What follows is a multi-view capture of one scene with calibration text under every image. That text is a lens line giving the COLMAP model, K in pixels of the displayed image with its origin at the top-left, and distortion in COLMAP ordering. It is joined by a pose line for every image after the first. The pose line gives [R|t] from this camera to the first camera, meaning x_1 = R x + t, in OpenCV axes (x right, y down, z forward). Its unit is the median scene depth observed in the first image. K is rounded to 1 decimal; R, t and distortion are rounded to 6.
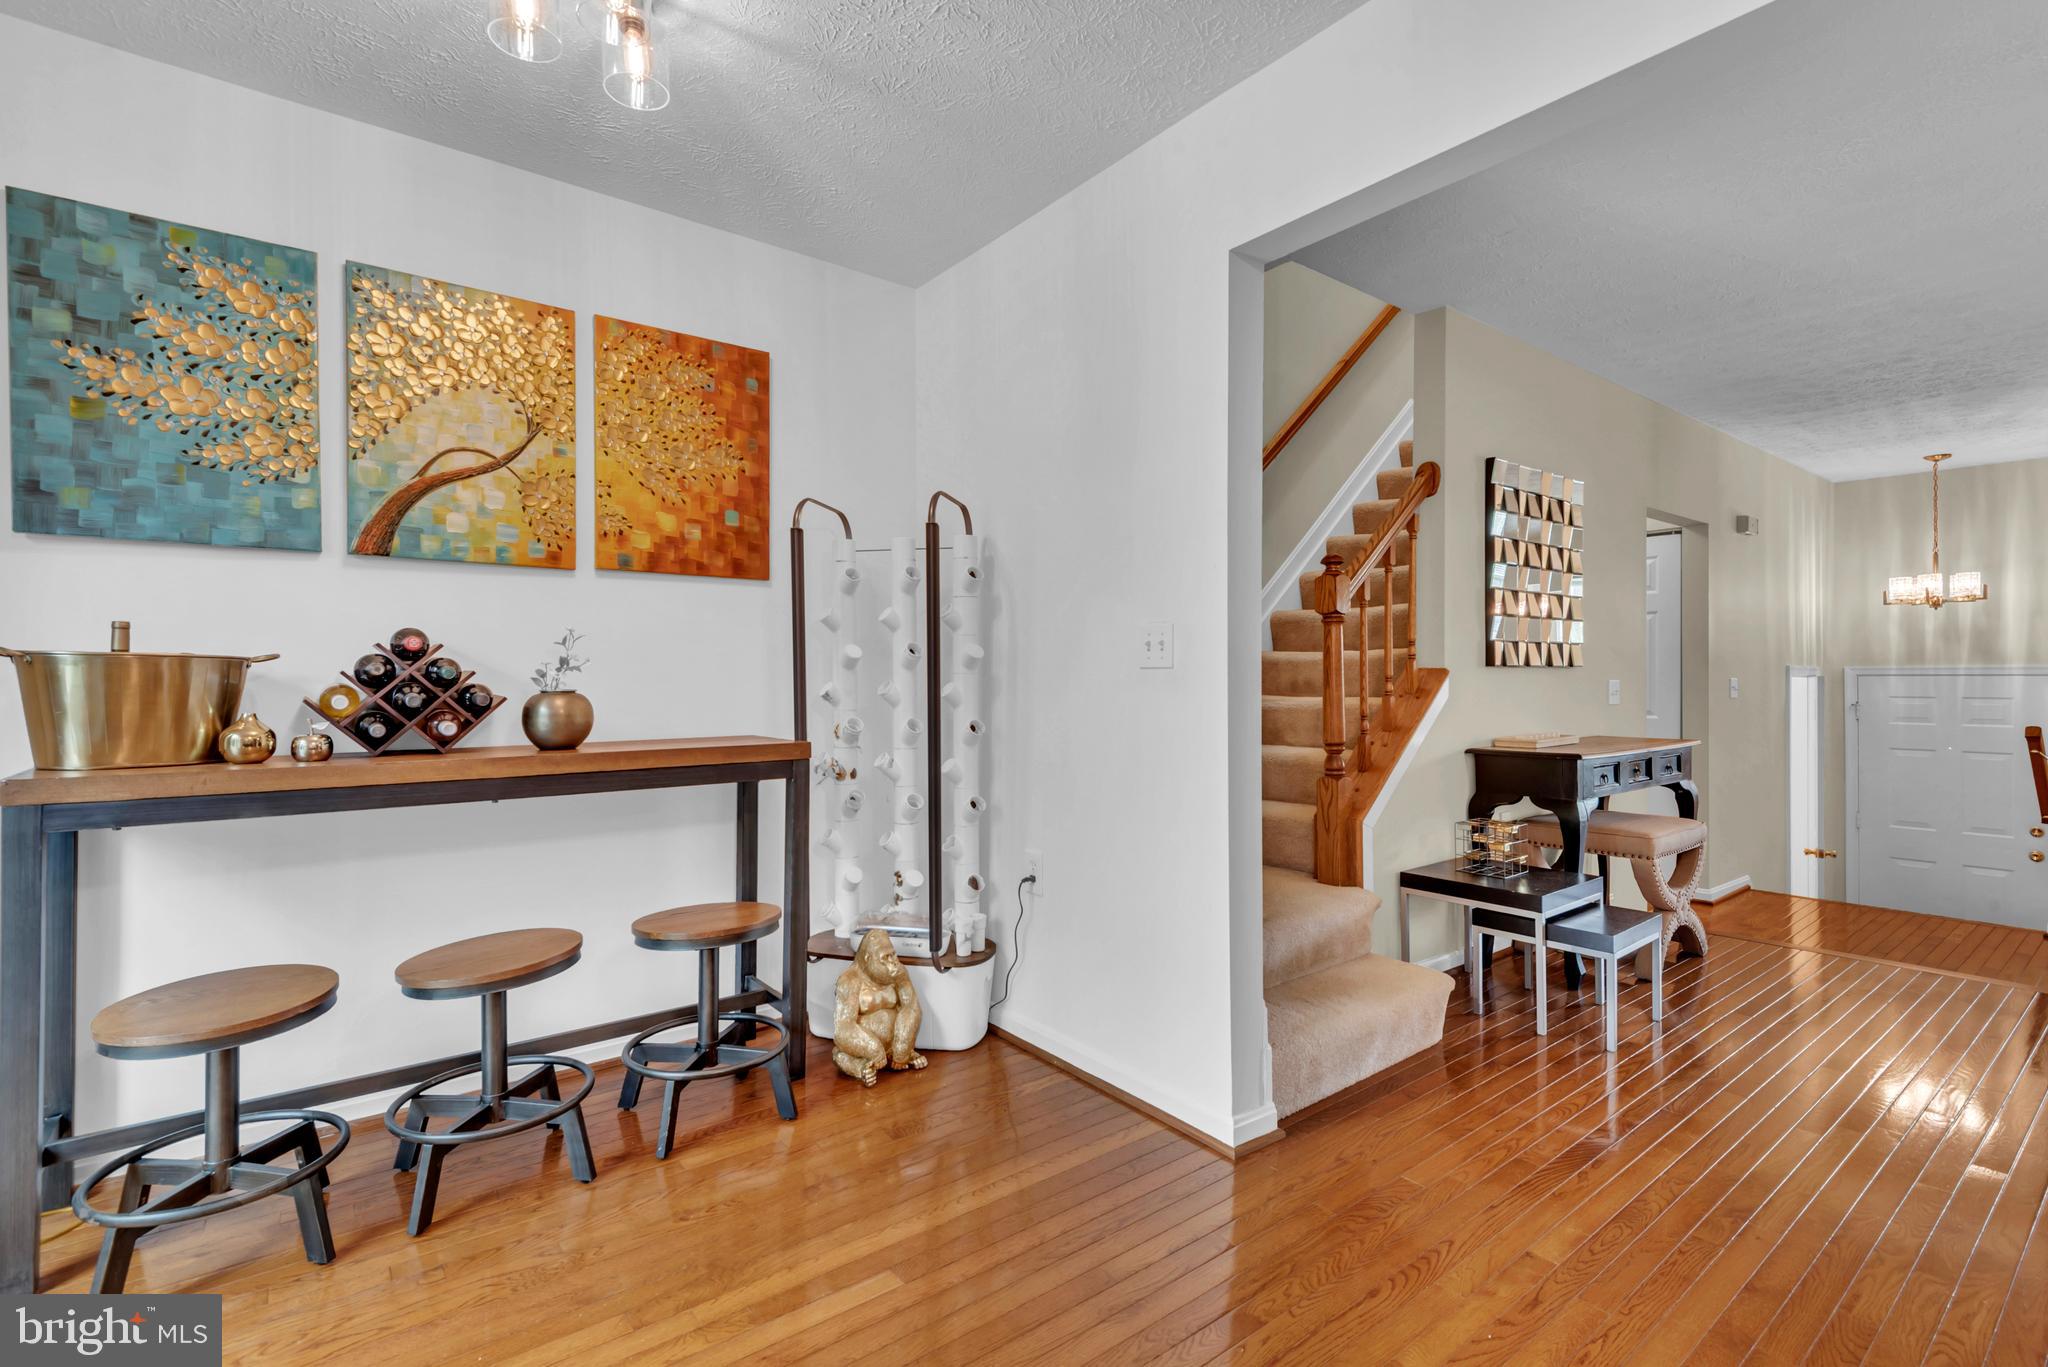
lens RADIAL K [[950.9, 0, 1023.7], [0, 950.9, 674.1], [0, 0, 1]] dist [0.013335, -0.001671]
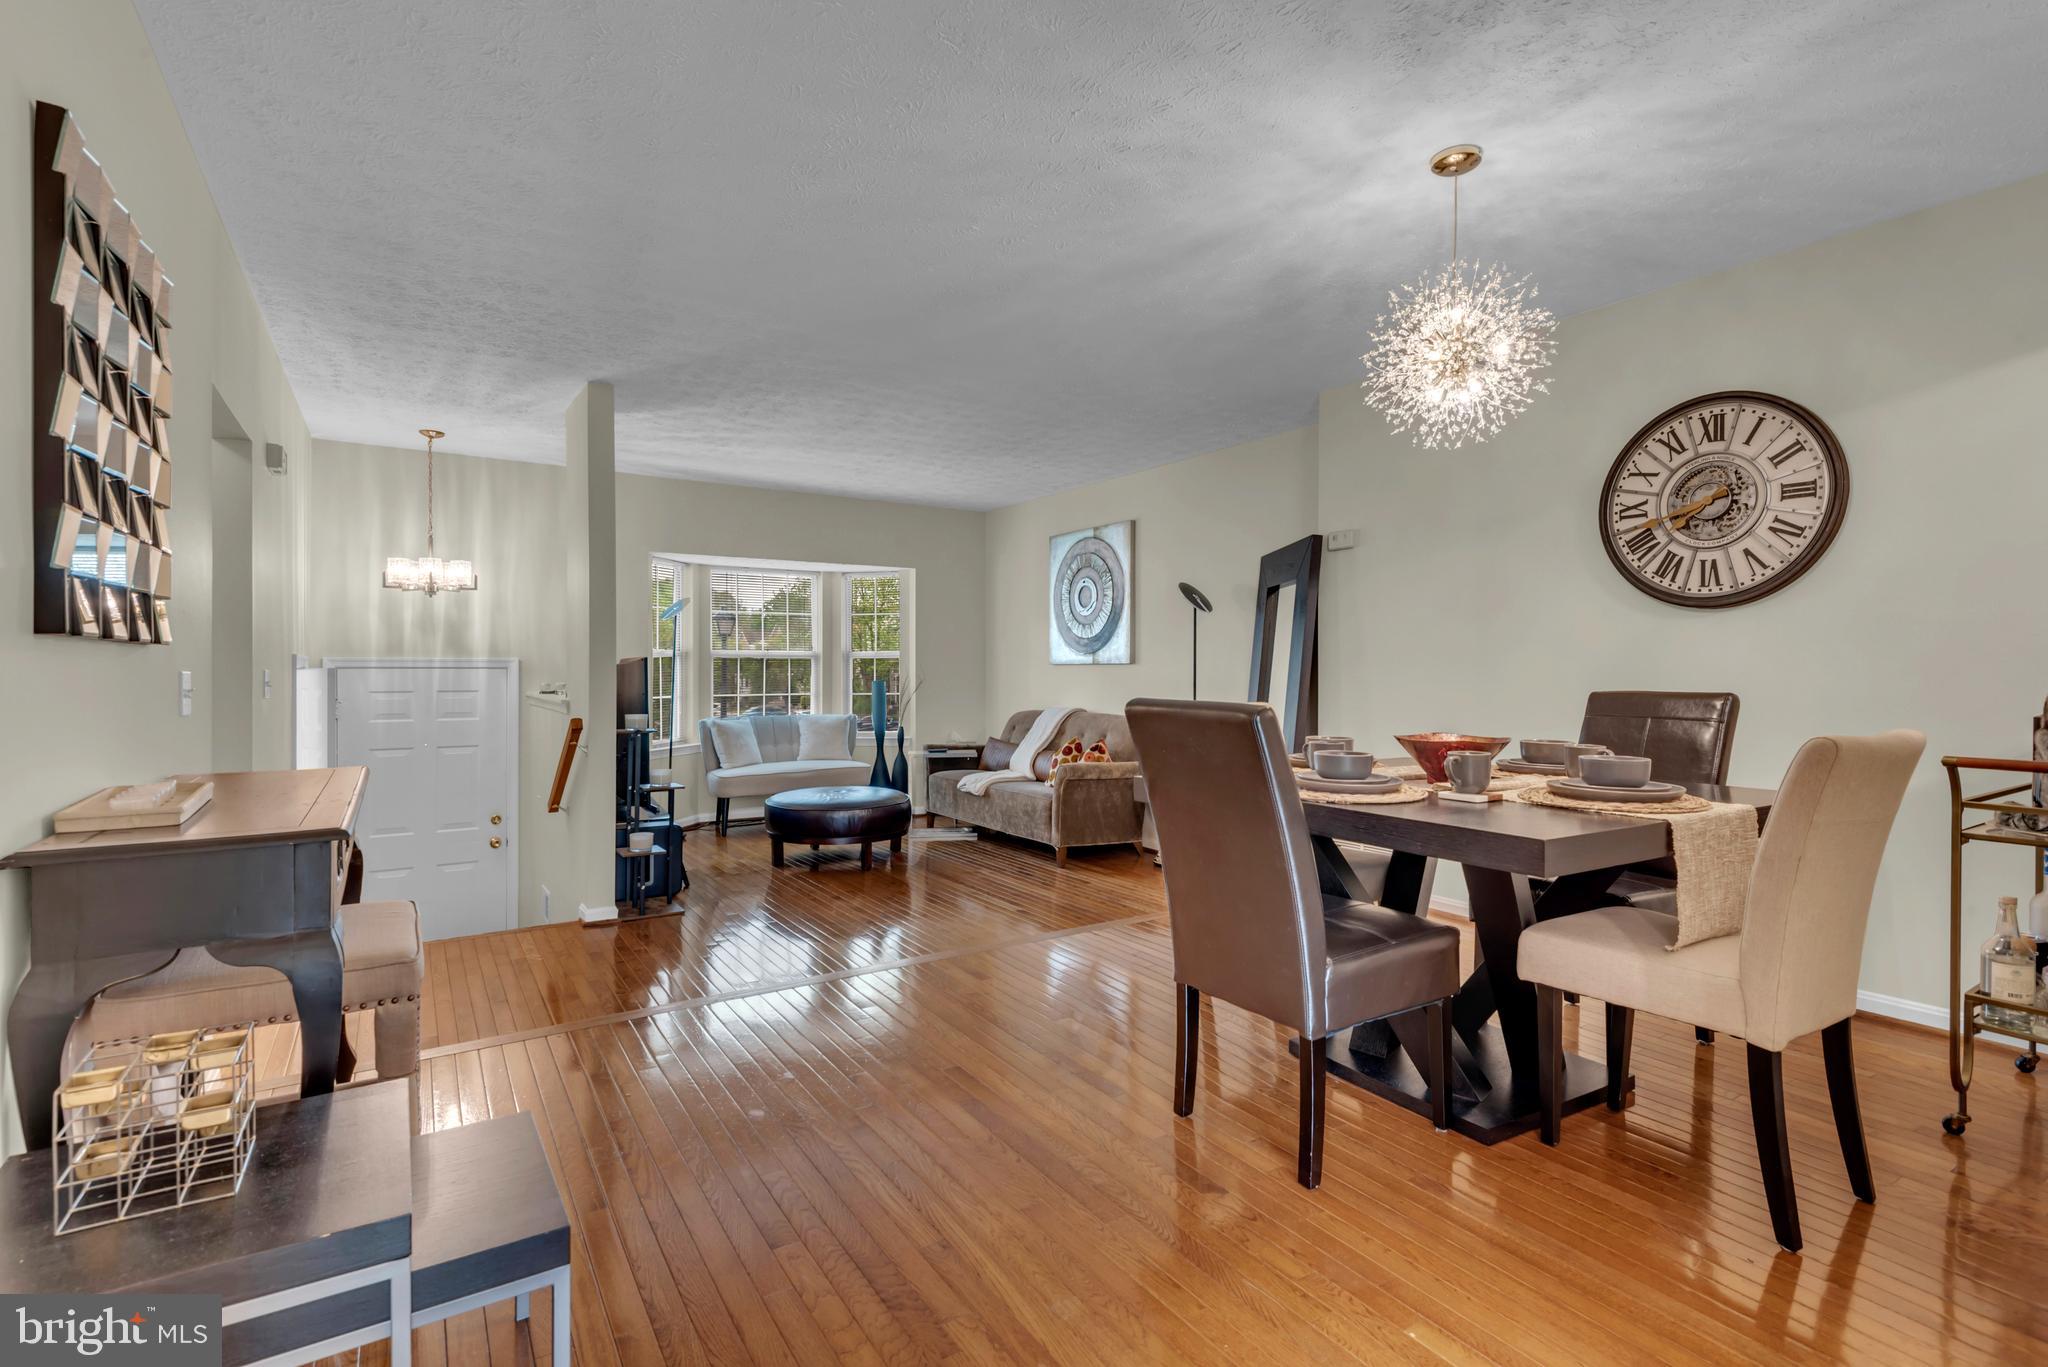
lens RADIAL K [[950.9, 0, 1023.7], [0, 950.9, 674.1], [0, 0, 1]] dist [0.013335, -0.001671]
pose [[0.094202, -0.001904, 0.995551, 0.078818], [-0.002115, 0.999996, 0.002113, 0.004250], [-0.995551, -0.002305, 0.094197, 0.341570]]
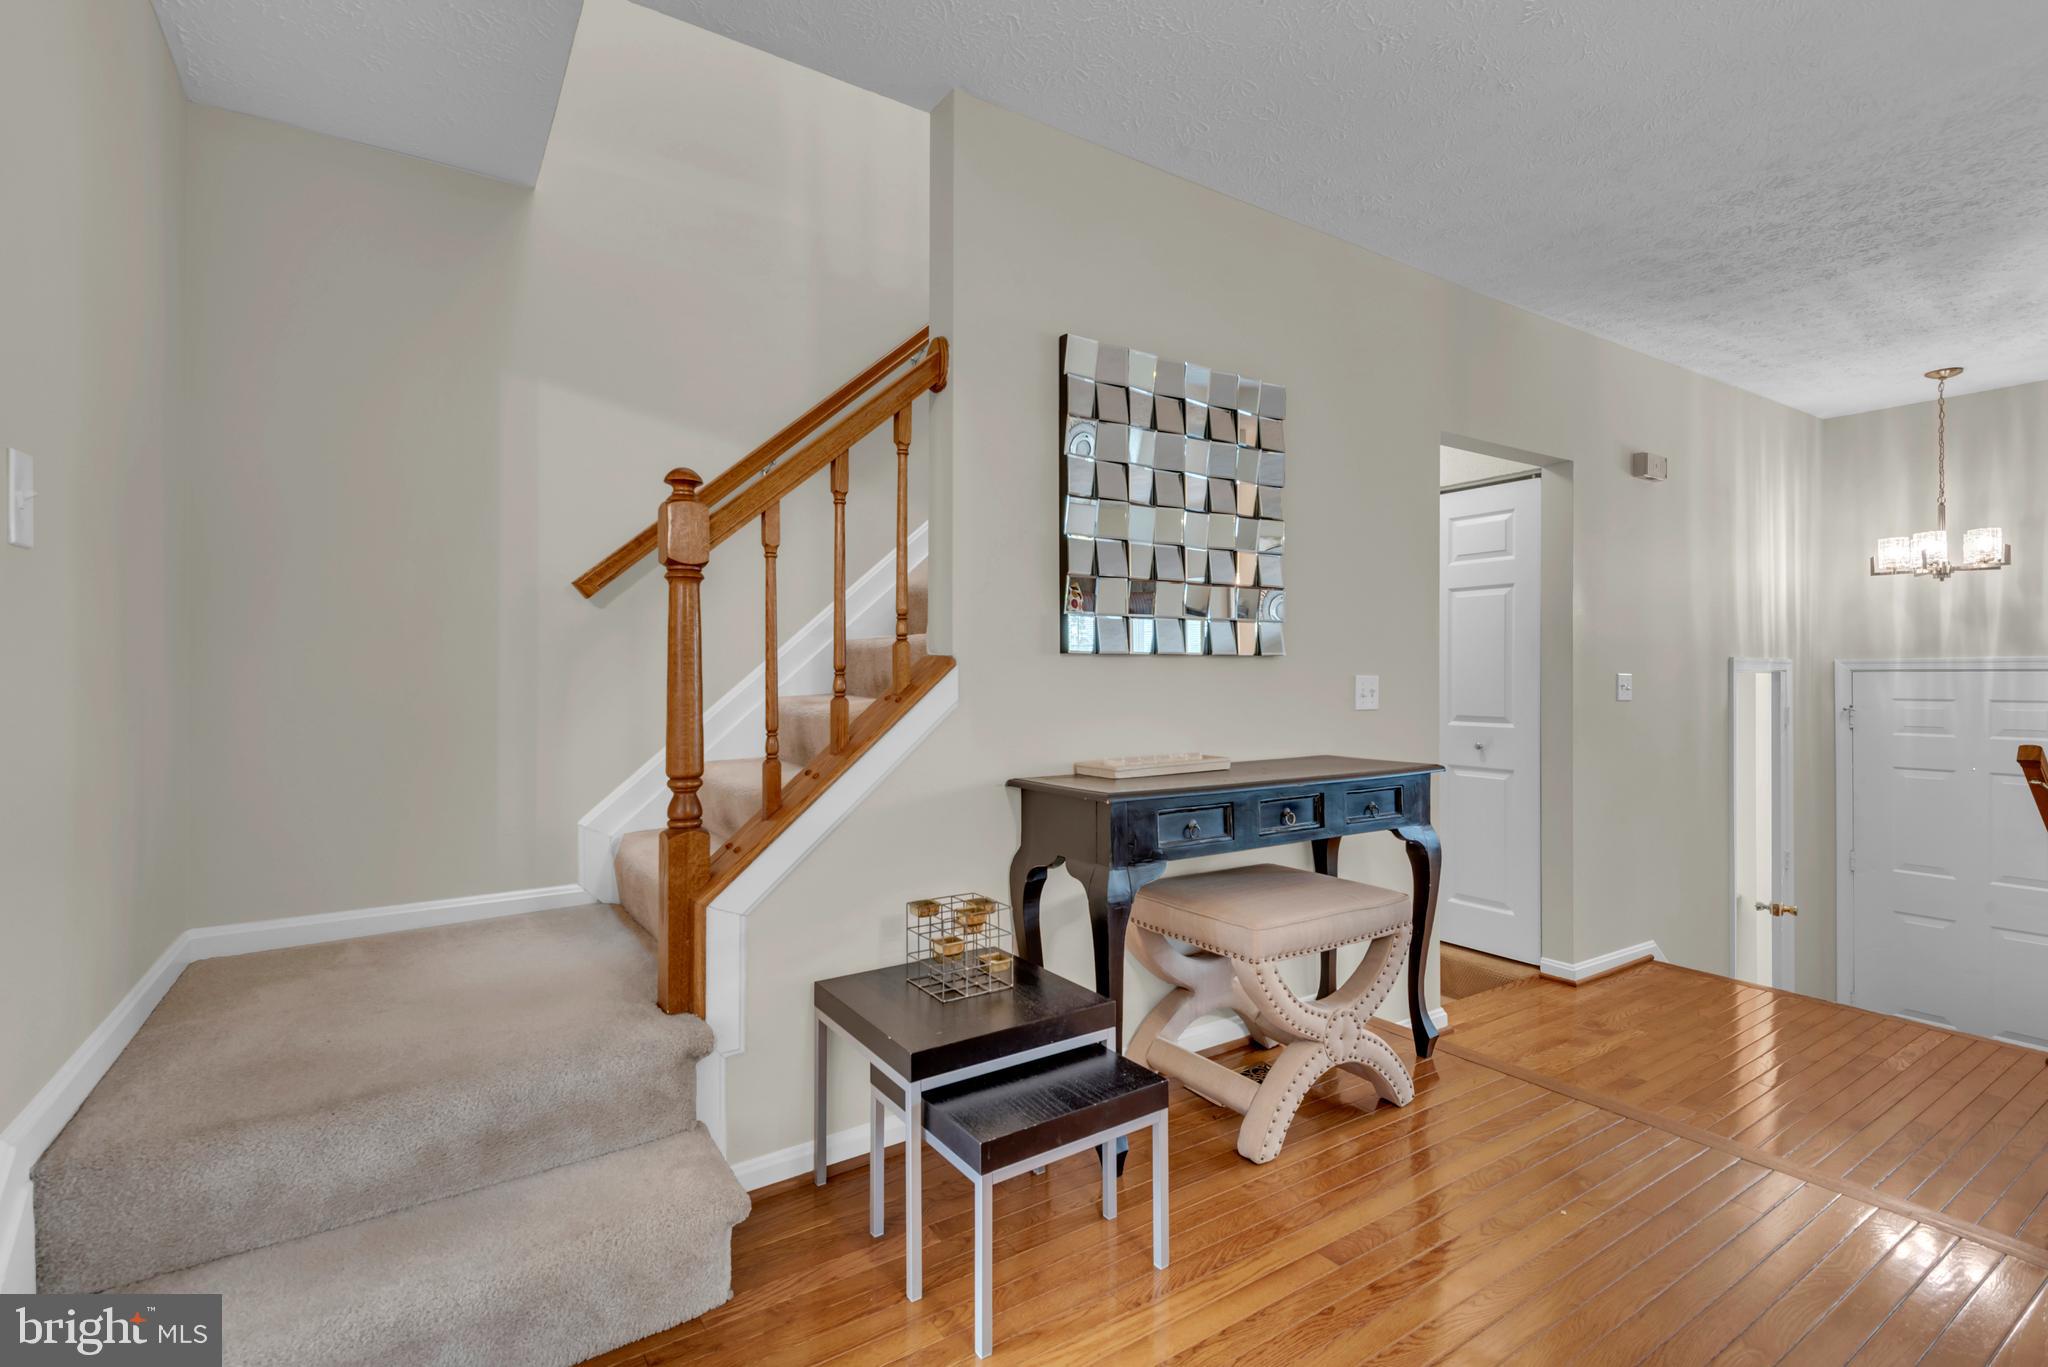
lens RADIAL K [[950.9, 0, 1023.7], [0, 950.9, 674.1], [0, 0, 1]] dist [0.013335, -0.001671]
pose [[0.996530, 0.000590, -0.083229, 0.312485], [-0.000448, 0.999998, 0.001735, 0.003192], [0.083230, -0.001692, 0.996529, 0.210146]]
